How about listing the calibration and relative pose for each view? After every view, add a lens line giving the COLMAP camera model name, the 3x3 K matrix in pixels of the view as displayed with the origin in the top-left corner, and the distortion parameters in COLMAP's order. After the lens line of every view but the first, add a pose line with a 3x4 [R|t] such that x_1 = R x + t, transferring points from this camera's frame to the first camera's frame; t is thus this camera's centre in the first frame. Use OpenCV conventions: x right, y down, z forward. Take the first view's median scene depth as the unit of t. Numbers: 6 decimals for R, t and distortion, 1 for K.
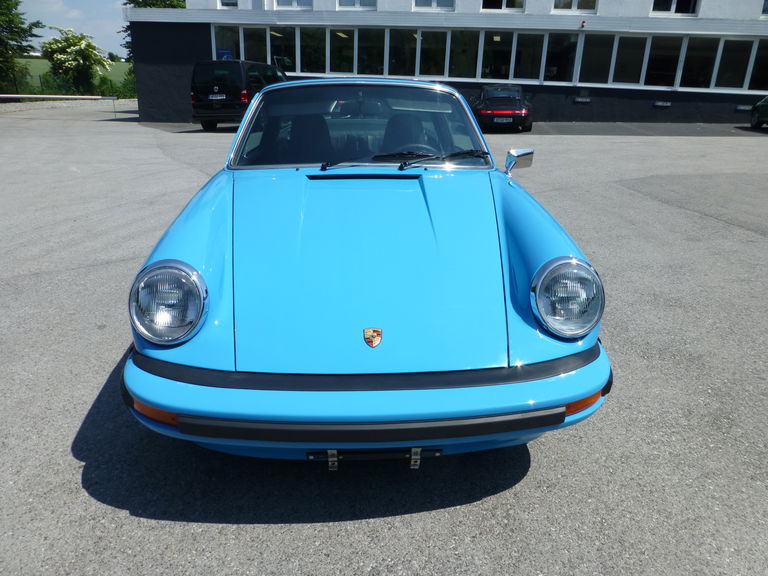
lens RADIAL K [[549.6, 0, 384.0], [0, 549.6, 288.0], [0, 0, 1]] dist [0.038377, -0.082601]
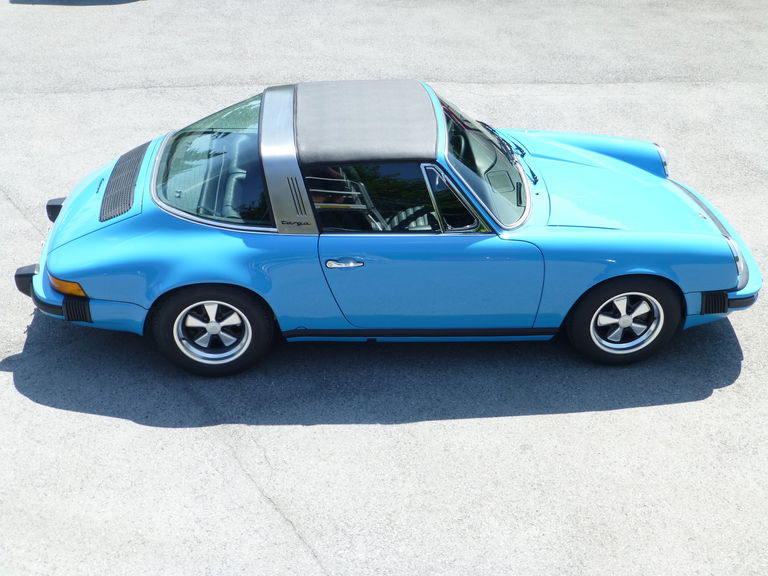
lens RADIAL K [[953.9, 0, 384.0], [0, 953.9, 288.0], [0, 0, 1]] dist [-0.015873, -0.025399]
pose [[-0.010272, -0.552097, 0.833716, -3.005982], [0.326546, 0.786197, 0.524653, -1.884443], [-0.945125, 0.277636, 0.172209, 1.527550]]
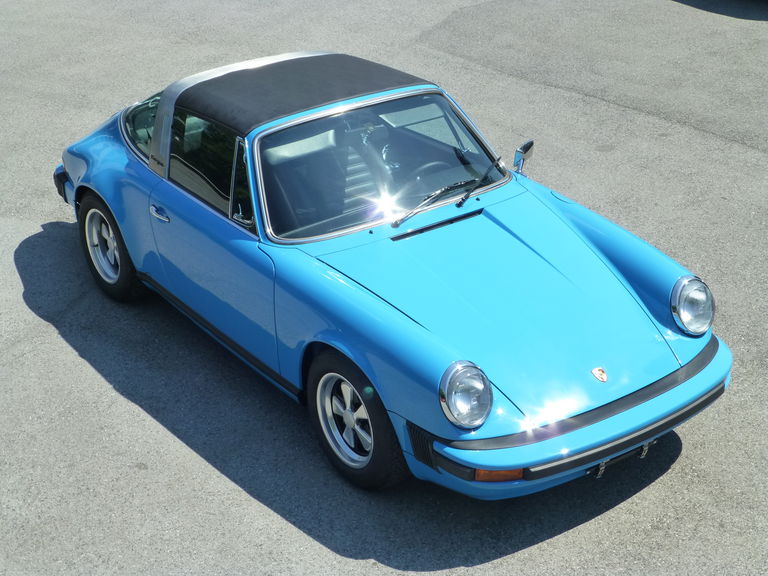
lens RADIAL K [[1395.2, 0, 384.0], [0, 1395.2, 288.0], [0, 0, 1]] dist [-0.037870, -0.232820]
pose [[0.845921, -0.259580, 0.465872, -1.911032], [0.217228, 0.965510, 0.143537, -0.690224], [-0.487063, -0.020221, 0.873133, -1.641299]]
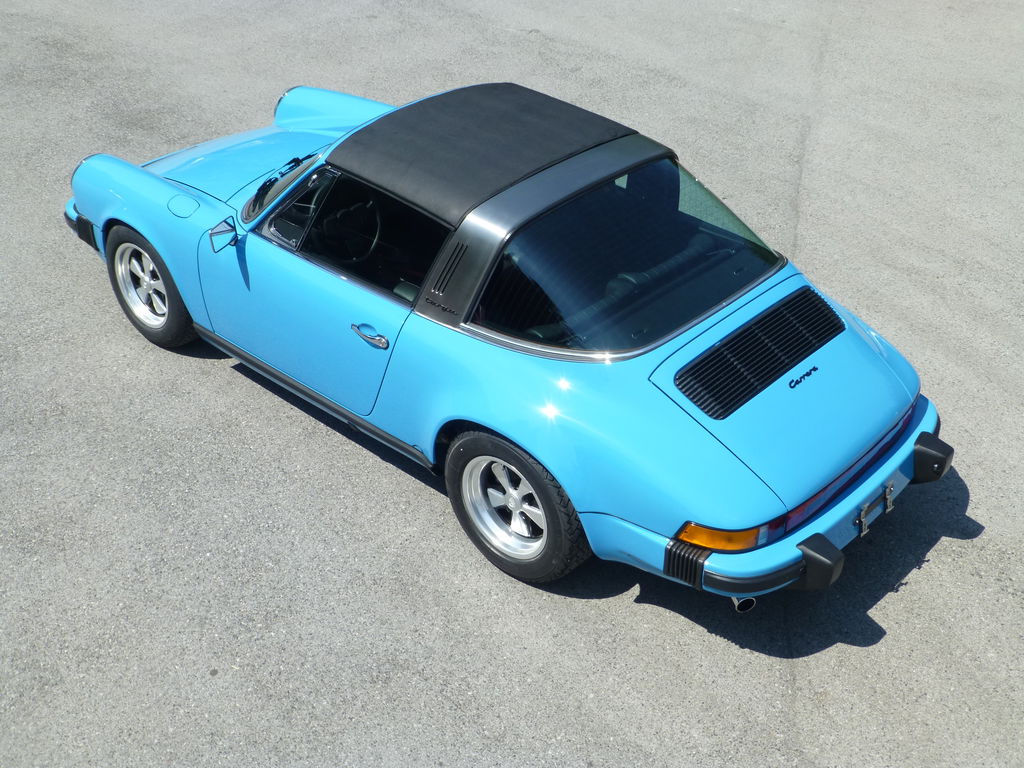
lens RADIAL K [[1271.9, 0, 512.0], [0, 1271.9, 384.0], [0, 0, 1]] dist [-0.015873, -0.025399]
pose [[-0.716664, 0.368397, -0.592179, 1.817254], [-0.271963, 0.634258, 0.723708, -2.490019], [0.642206, 0.679707, -0.354360, 3.427485]]
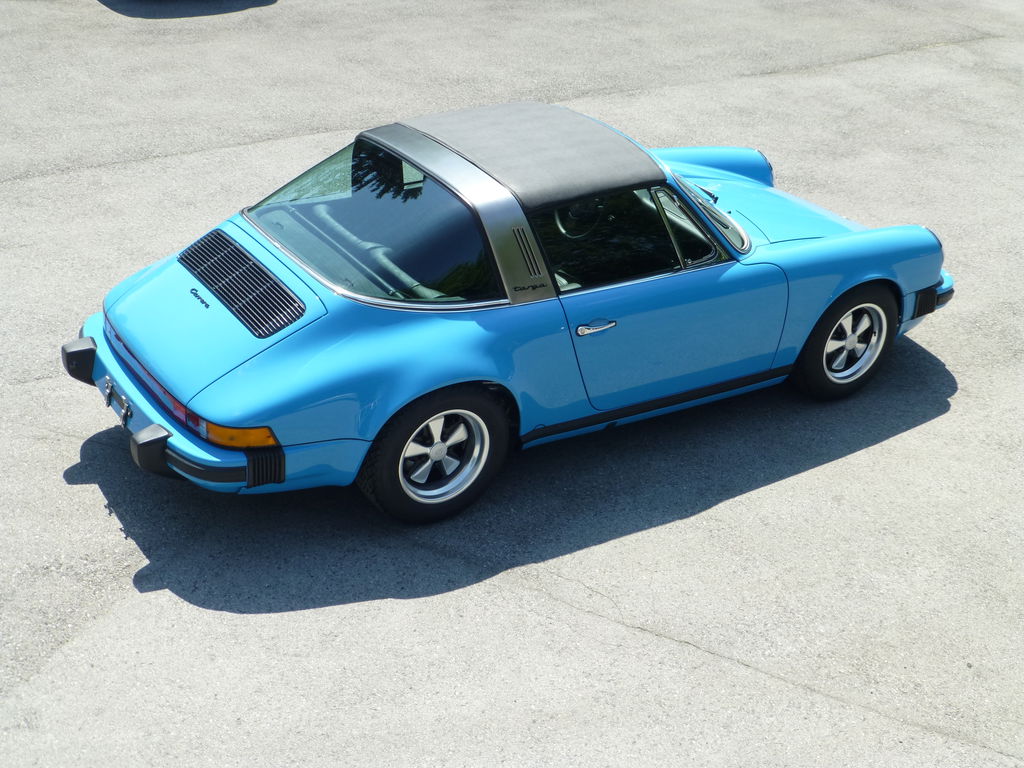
lens RADIAL K [[1452.6, 0, 512.0], [0, 1452.6, 384.0], [0, 0, 1]] dist [-0.049509, 0.110976]
pose [[-0.493810, -0.447257, 0.745730, -3.074560], [0.237233, 0.755761, 0.610365, -2.505442], [-0.836583, 0.478316, -0.267099, 3.267032]]
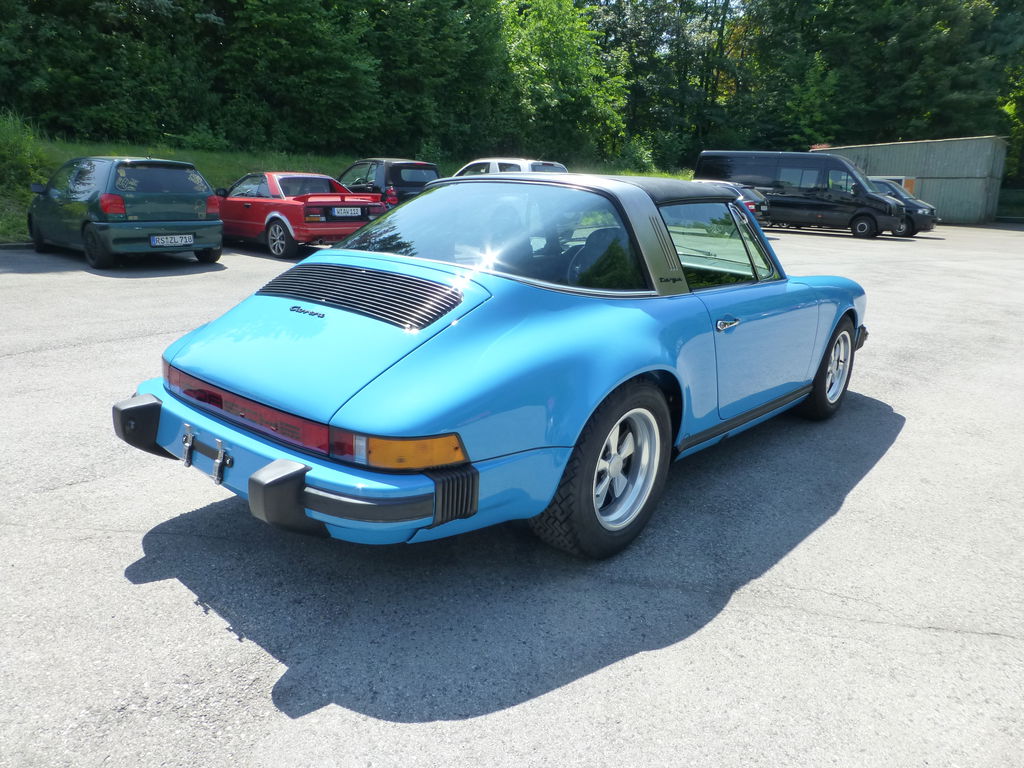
lens RADIAL K [[738.1, 0, 512.0], [0, 738.1, 384.0], [0, 0, 1]] dist [-0.024108, 0.001926]
pose [[-0.722250, -0.215588, 0.657173, -1.328035], [0.194662, 0.848402, 0.492260, -1.267106], [-0.663673, 0.483462, -0.570792, 3.465970]]
